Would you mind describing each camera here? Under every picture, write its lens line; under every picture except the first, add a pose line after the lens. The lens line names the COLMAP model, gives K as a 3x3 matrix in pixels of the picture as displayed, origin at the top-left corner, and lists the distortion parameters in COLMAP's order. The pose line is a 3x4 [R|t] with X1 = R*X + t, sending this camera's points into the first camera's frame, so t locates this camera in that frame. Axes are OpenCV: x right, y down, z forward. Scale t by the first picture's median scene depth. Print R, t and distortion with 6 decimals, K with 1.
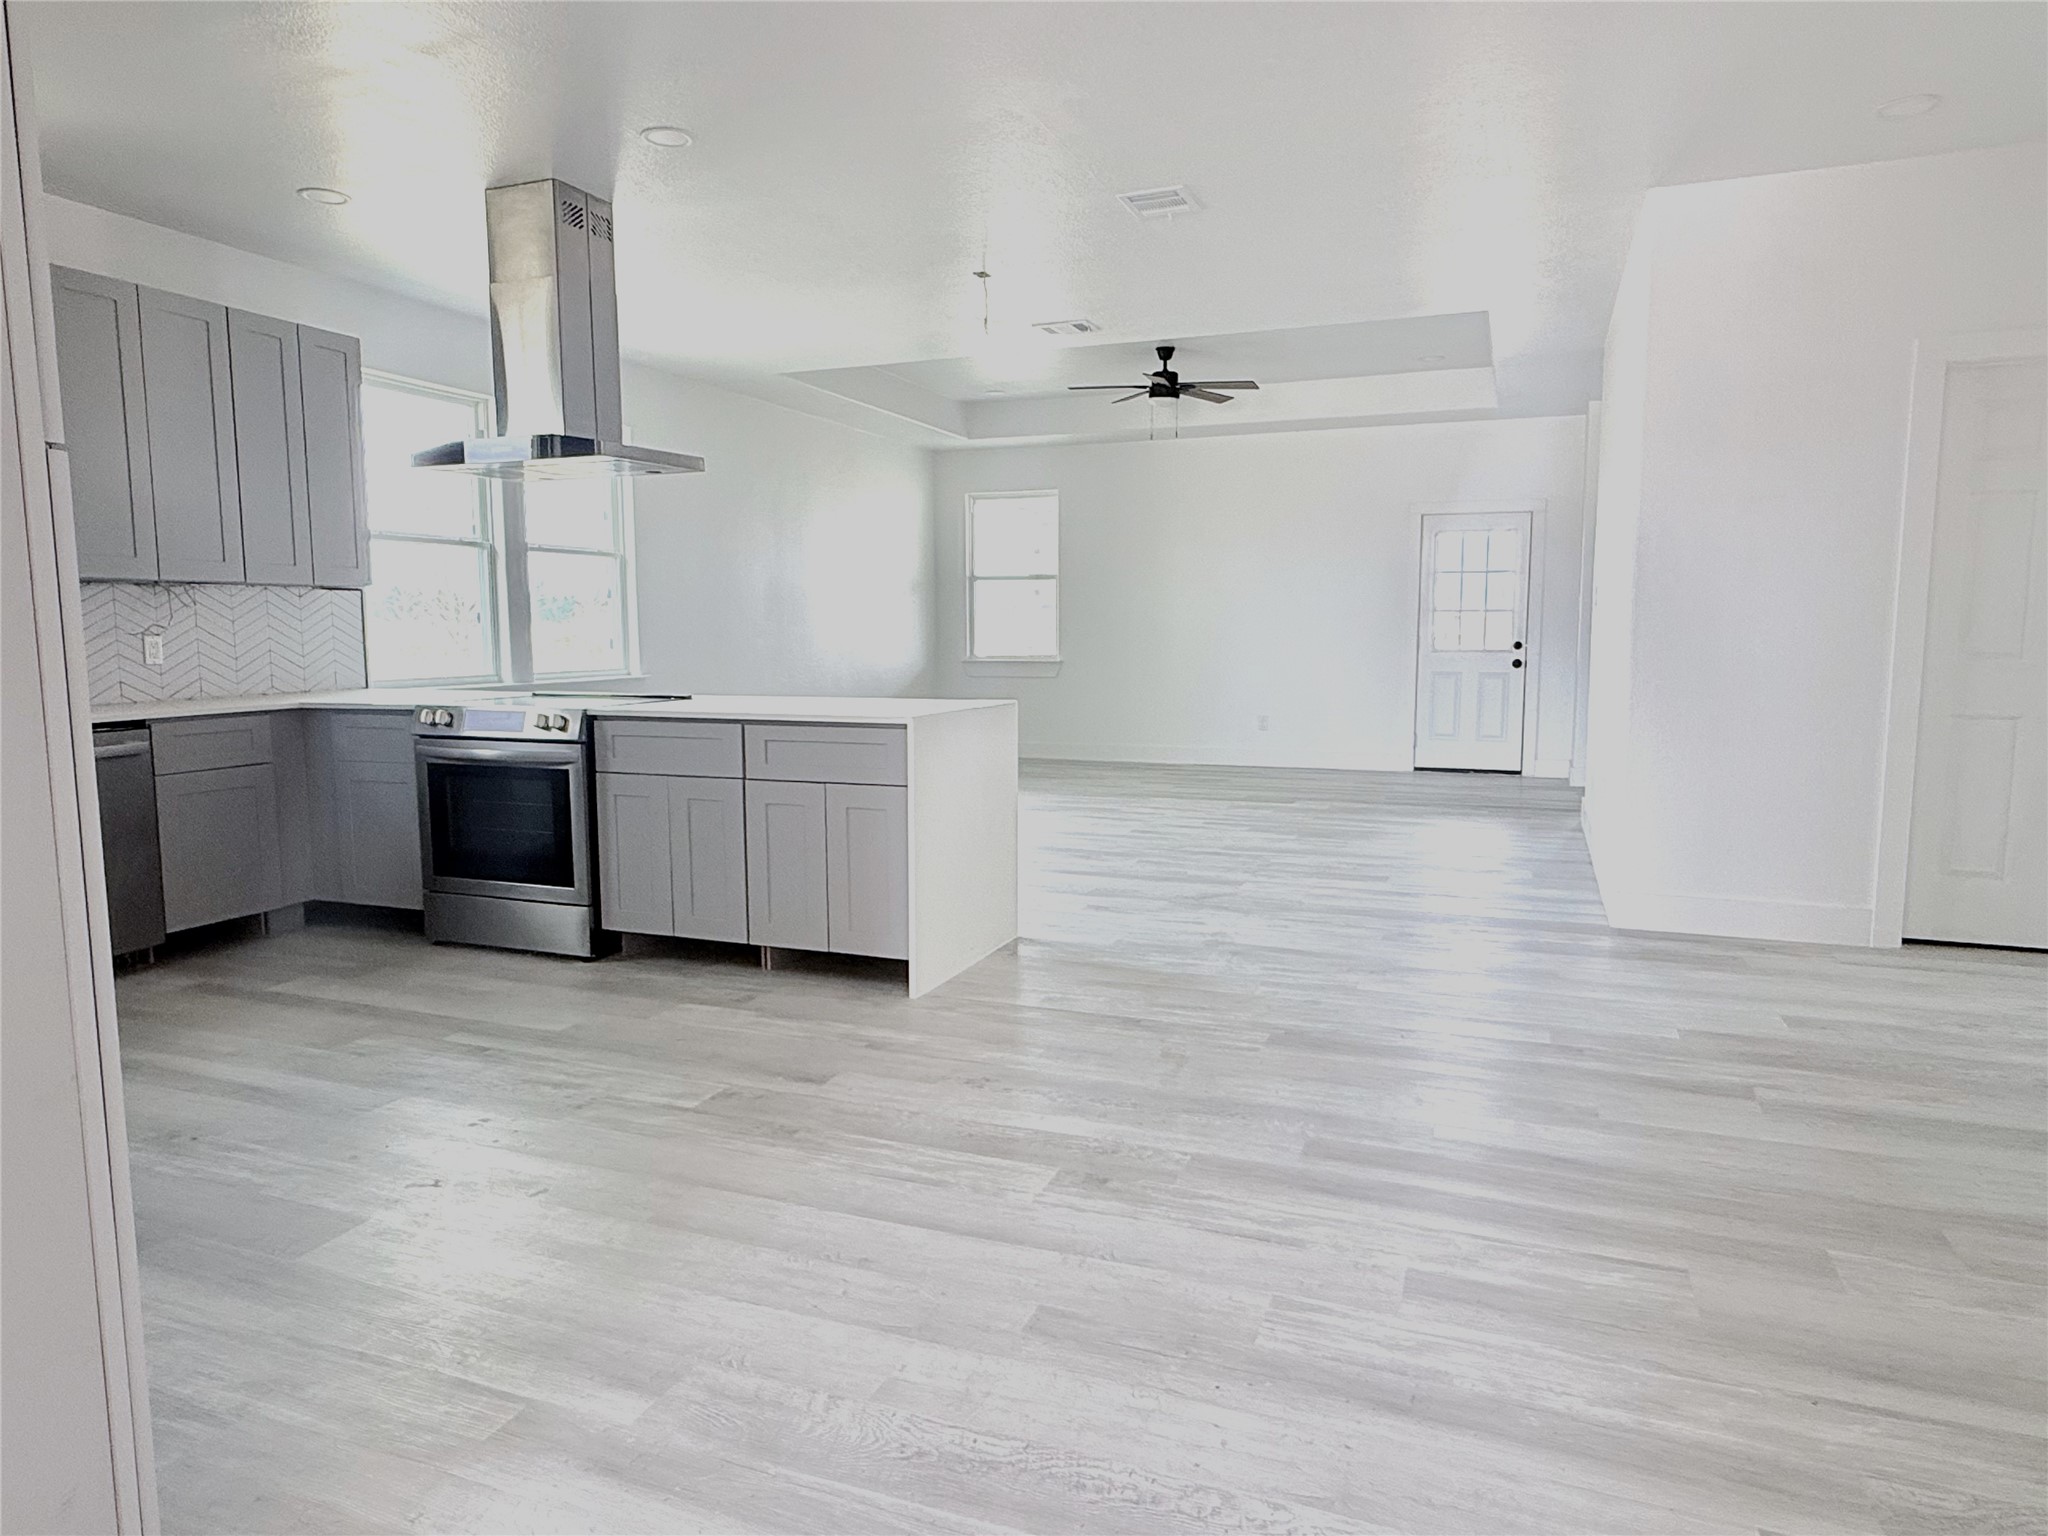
lens RADIAL K [[1276.5, 0, 1013.1], [0, 1276.5, 768.2], [0, 0, 1]] dist [0.001038, 0.004159]
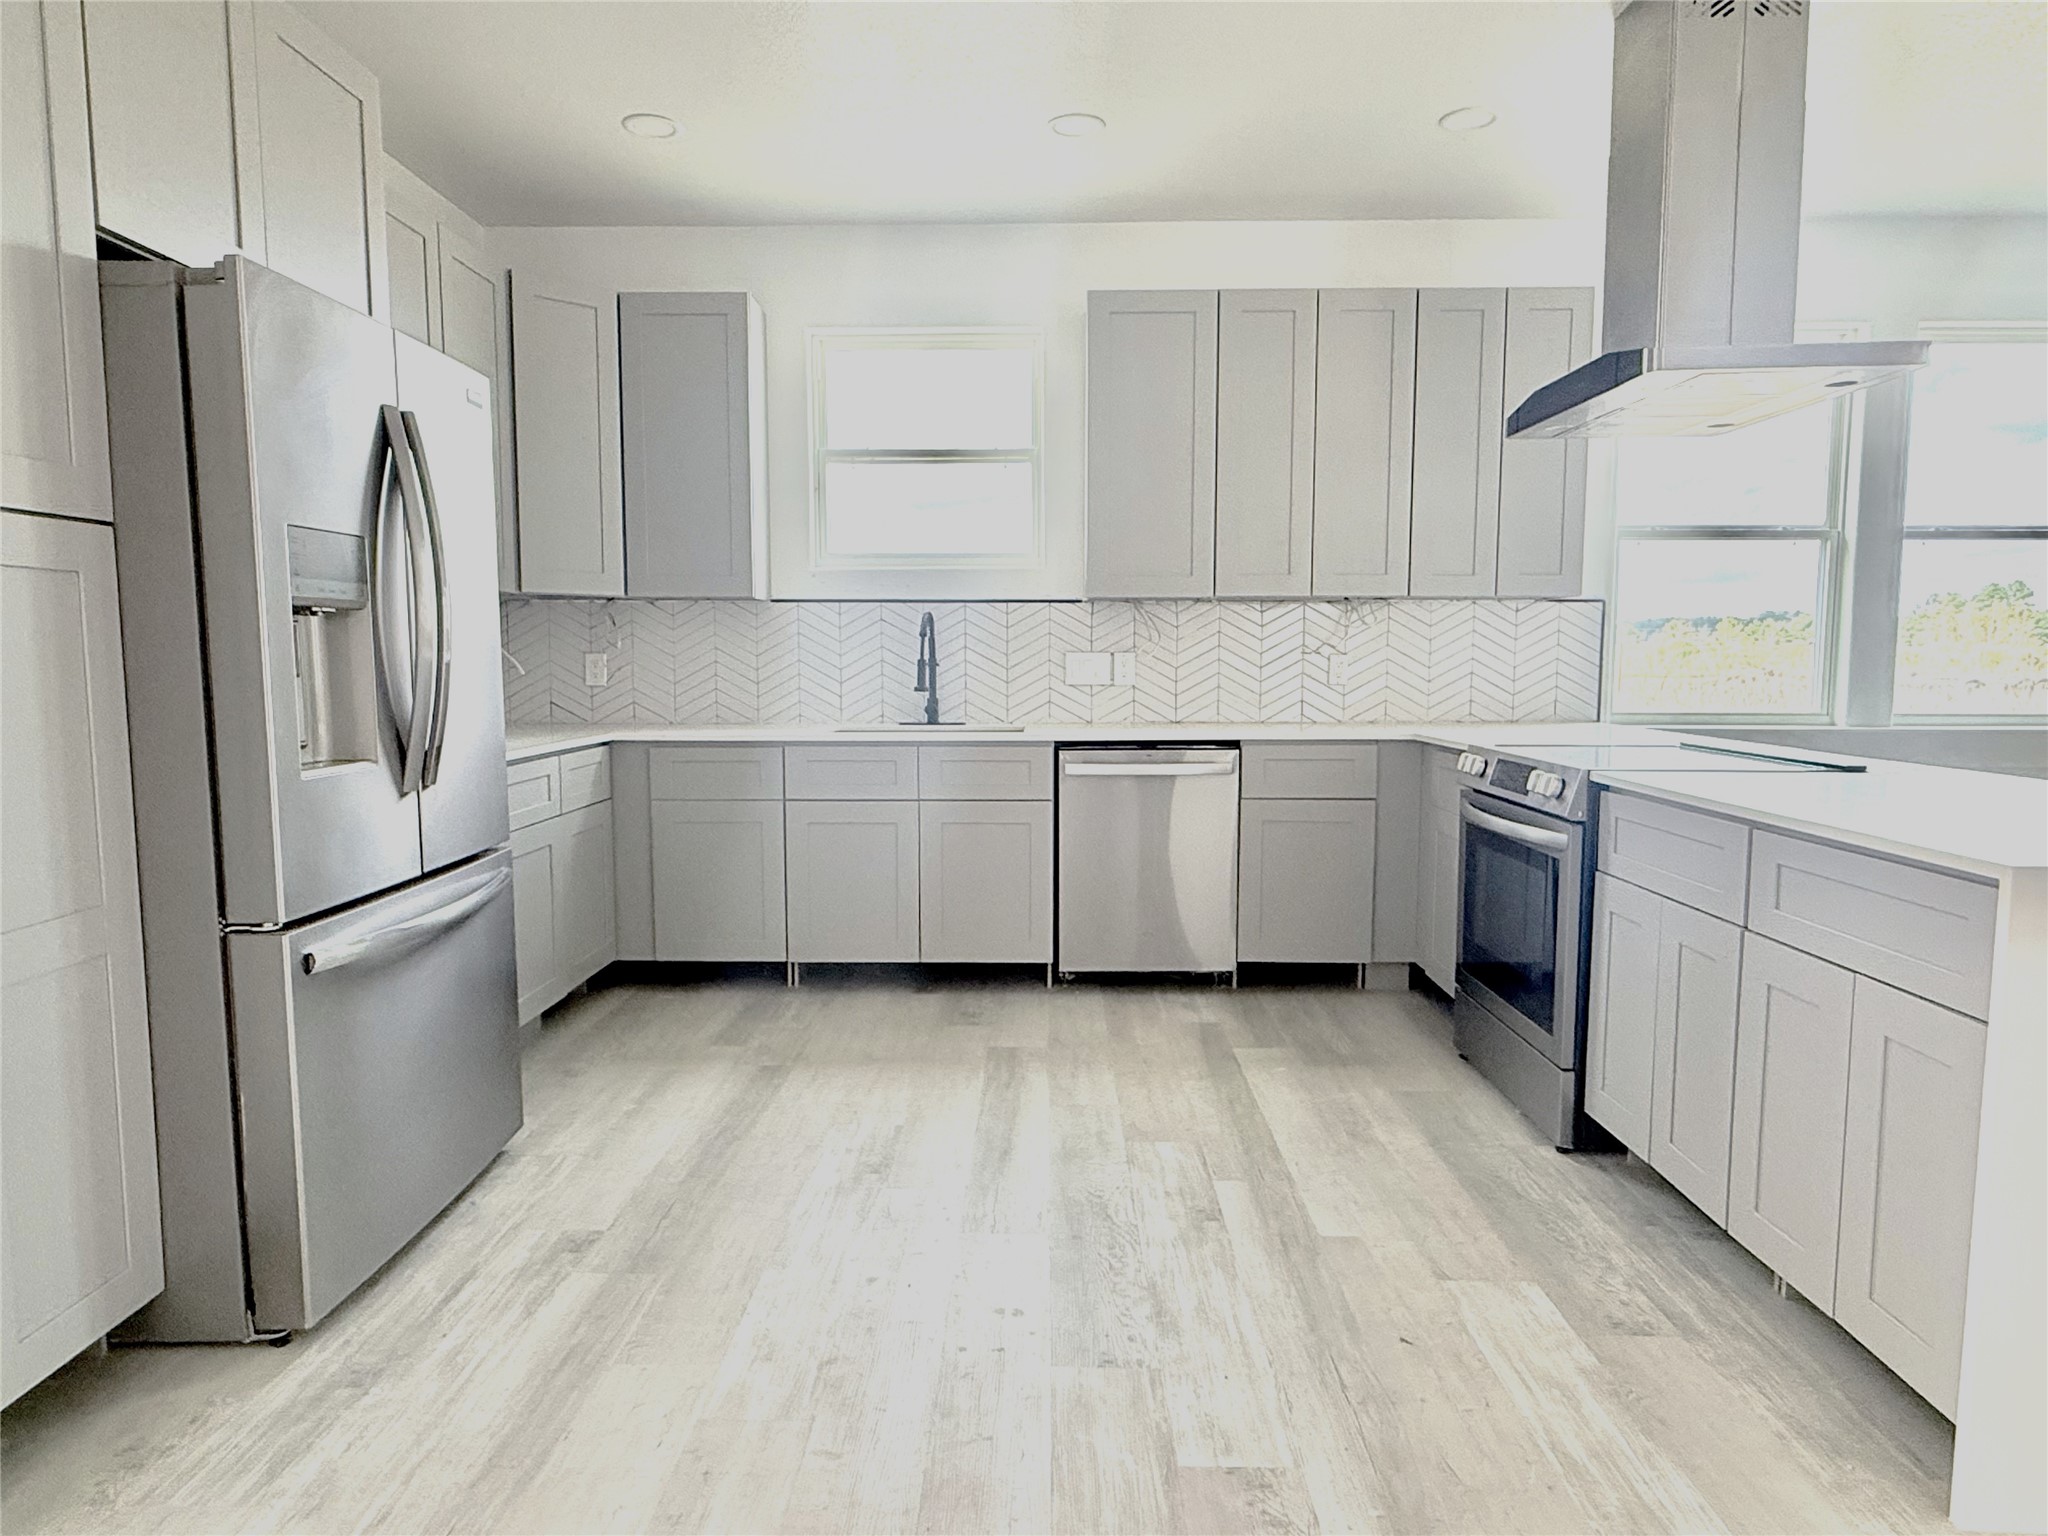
lens RADIAL K [[1276.5, 0, 1013.1], [0, 1276.5, 768.2], [0, 0, 1]] dist [0.001038, 0.004159]
pose [[0.349079, 0.092224, -0.932544, 0.169177], [-0.108905, 0.992395, 0.057376, -0.053816], [0.930744, 0.081530, 0.356468, 0.496395]]
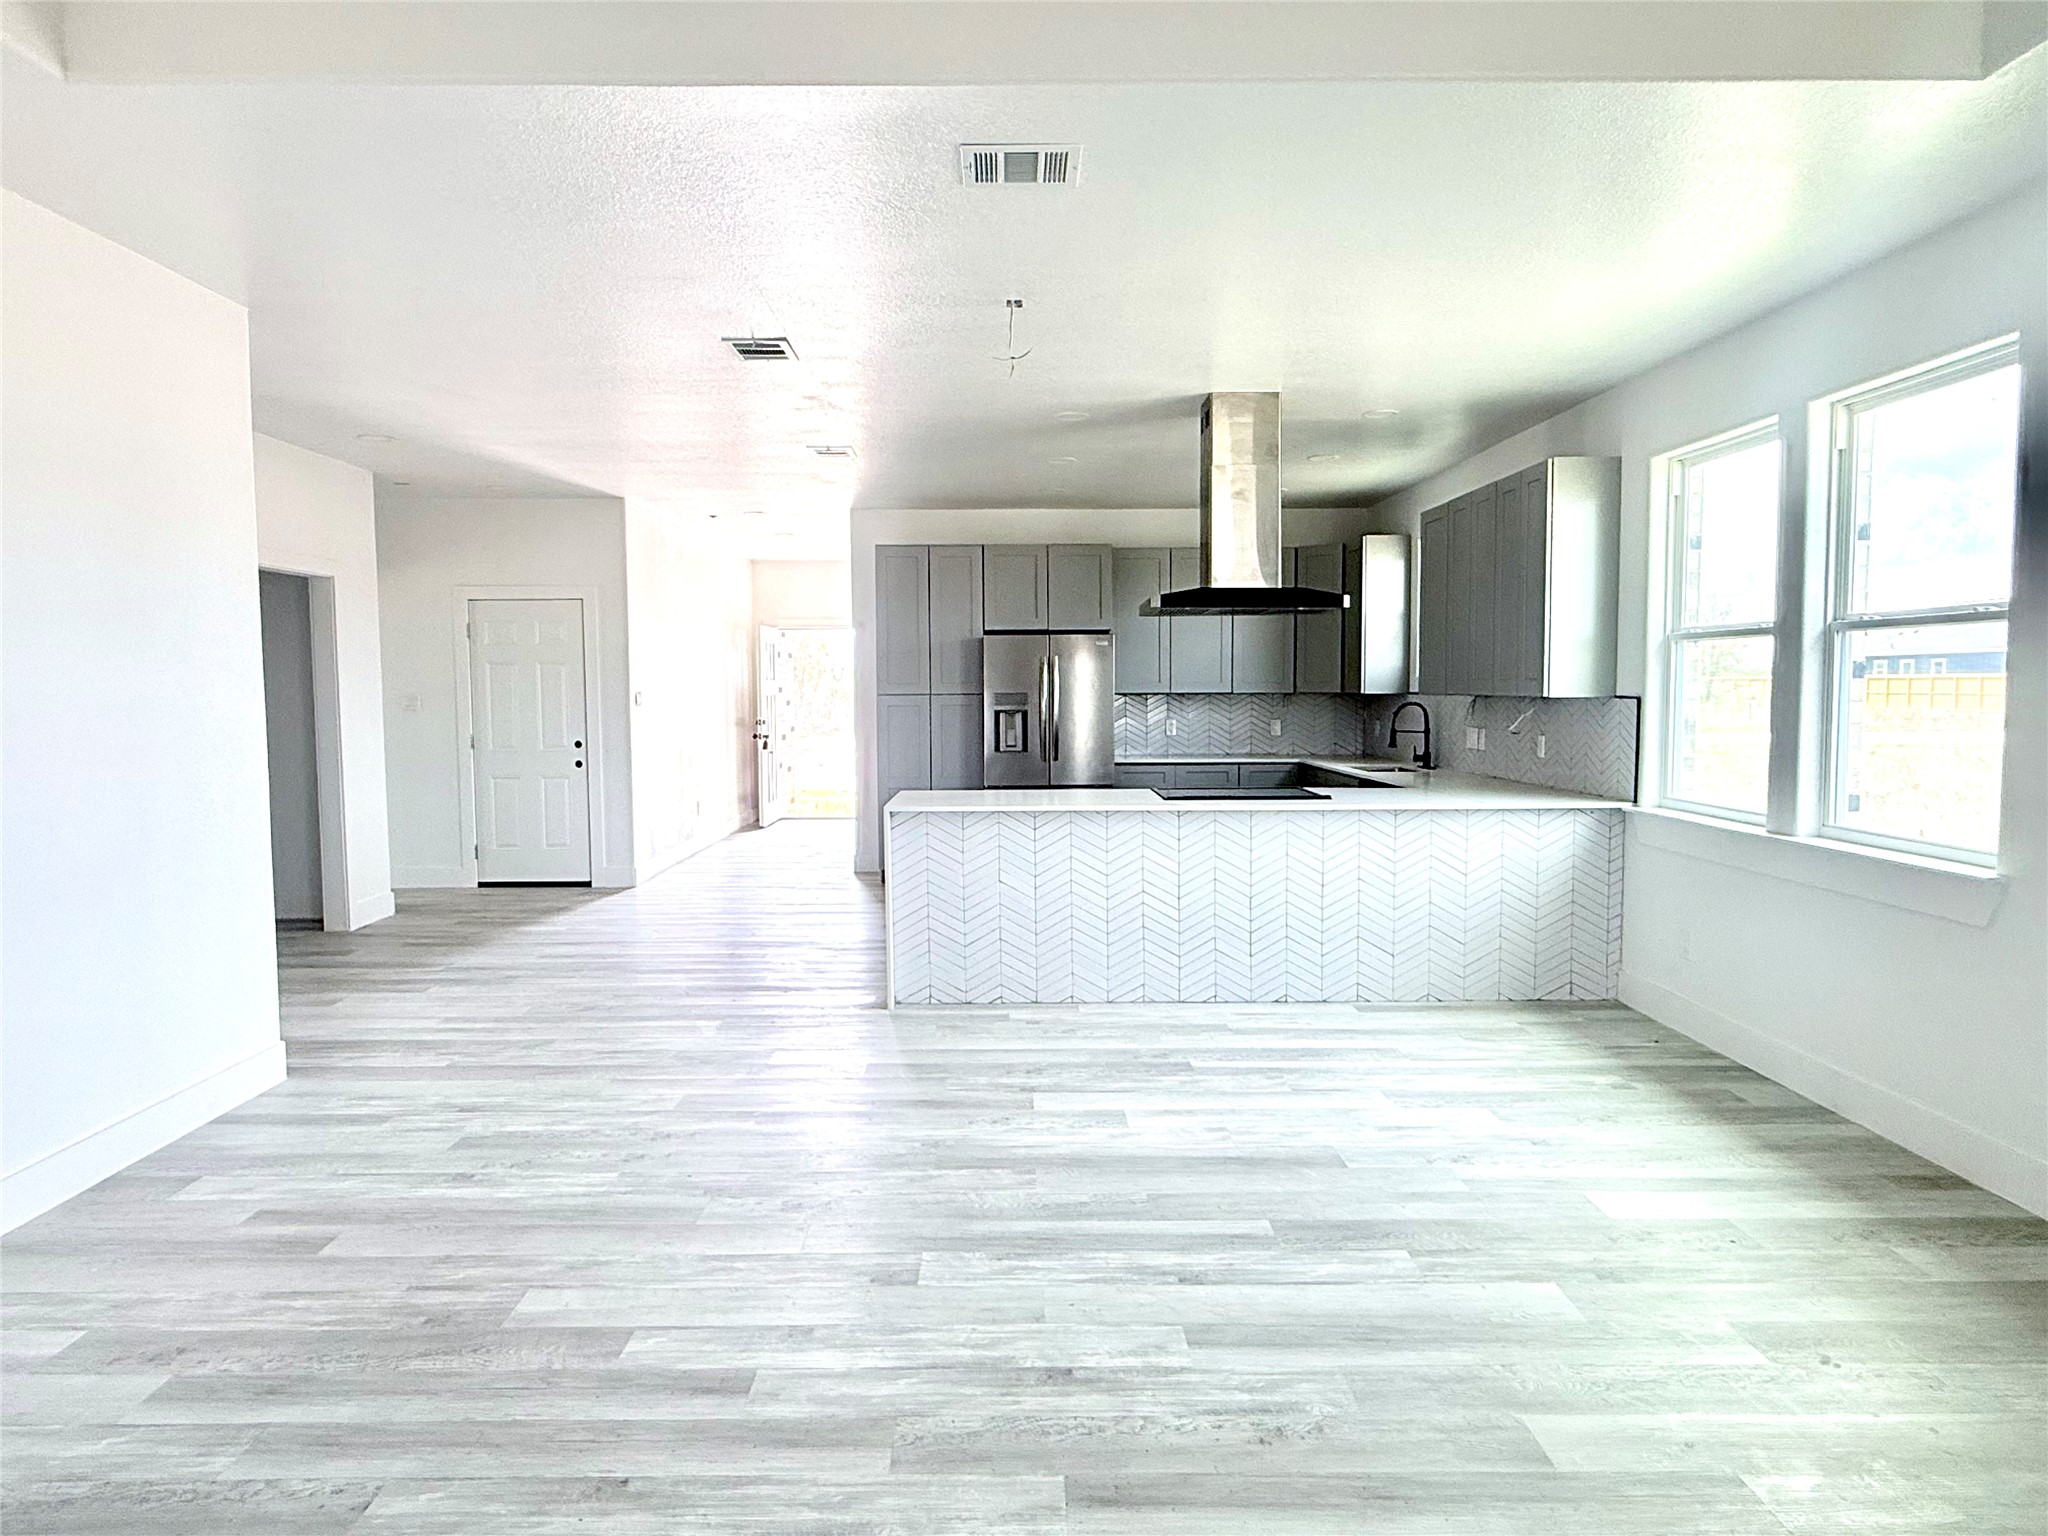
lens RADIAL K [[1268.3, 0, 1020.3], [0, 1268.3, 769.0], [0, 0, 1]] dist [0.001036, 0.002888]
pose [[-0.923678, 0.034813, -0.381585, 0.356194], [-0.033581, 0.984677, 0.171122, -0.312286], [0.381695, 0.170876, -0.908356, 2.260633]]
